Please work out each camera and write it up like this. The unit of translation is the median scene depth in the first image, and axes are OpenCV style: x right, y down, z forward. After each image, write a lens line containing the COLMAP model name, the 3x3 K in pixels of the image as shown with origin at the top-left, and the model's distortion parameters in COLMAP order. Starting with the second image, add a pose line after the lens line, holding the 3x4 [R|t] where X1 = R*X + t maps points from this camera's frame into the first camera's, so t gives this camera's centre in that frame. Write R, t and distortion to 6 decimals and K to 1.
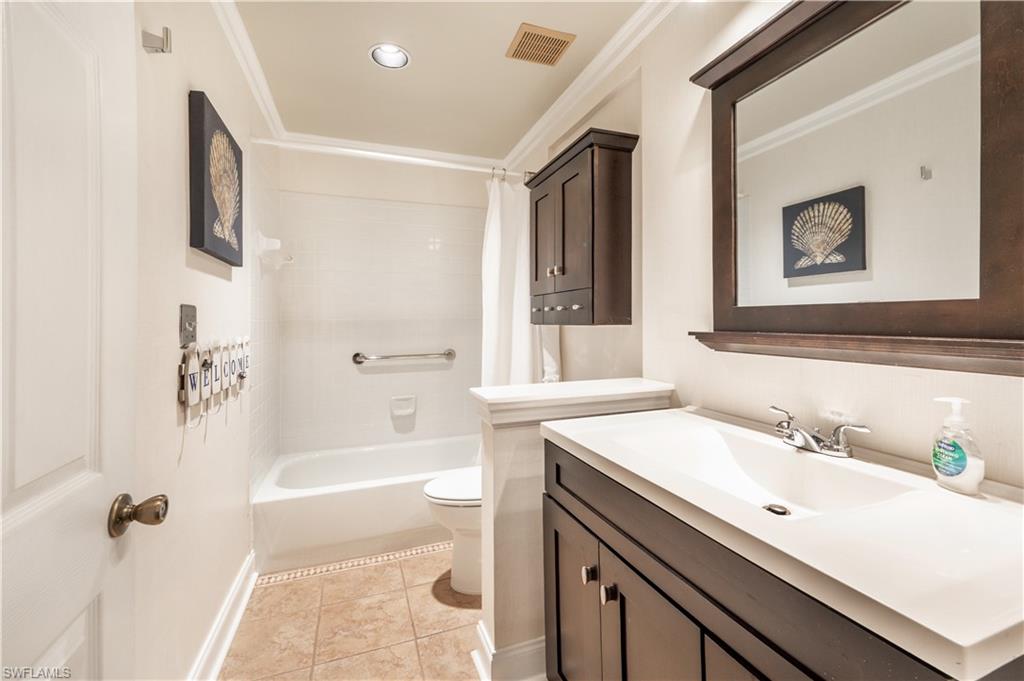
lens RADIAL K [[412.7, 0, 515.8], [0, 412.7, 326.7], [0, 0, 1]] dist [-0.008910, -0.000182]
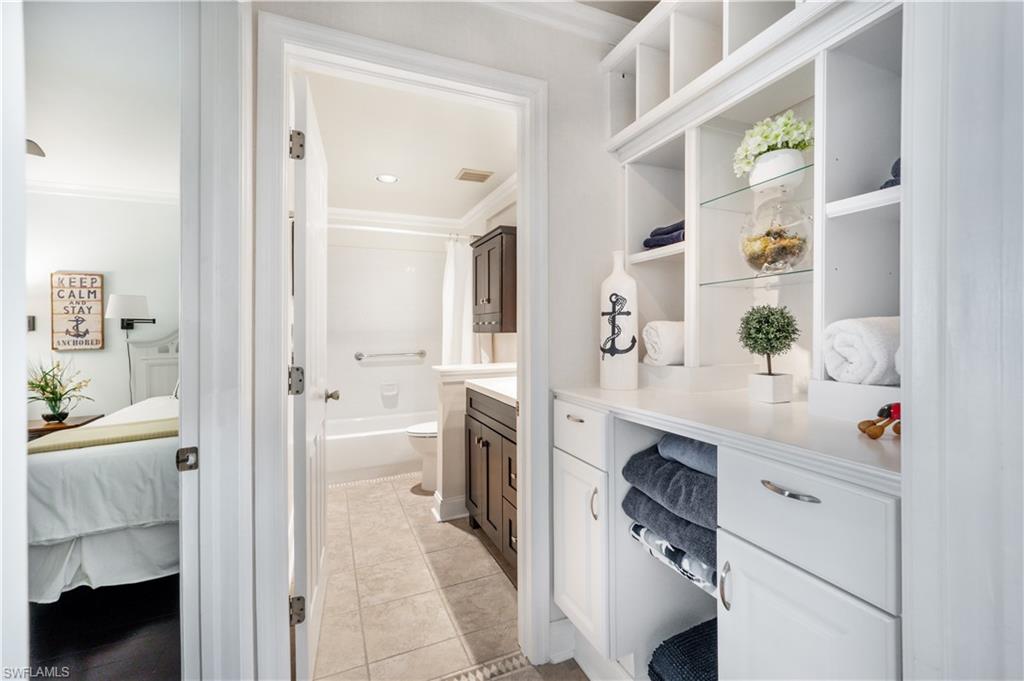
lens RADIAL K [[412.7, 0, 515.8], [0, 412.7, 326.7], [0, 0, 1]] dist [-0.008910, -0.000182]
pose [[0.998320, -0.000523, 0.057933, 0.114398], [0.001870, 0.999729, -0.023206, 0.008662], [-0.057905, 0.023275, 0.998051, -0.634621]]
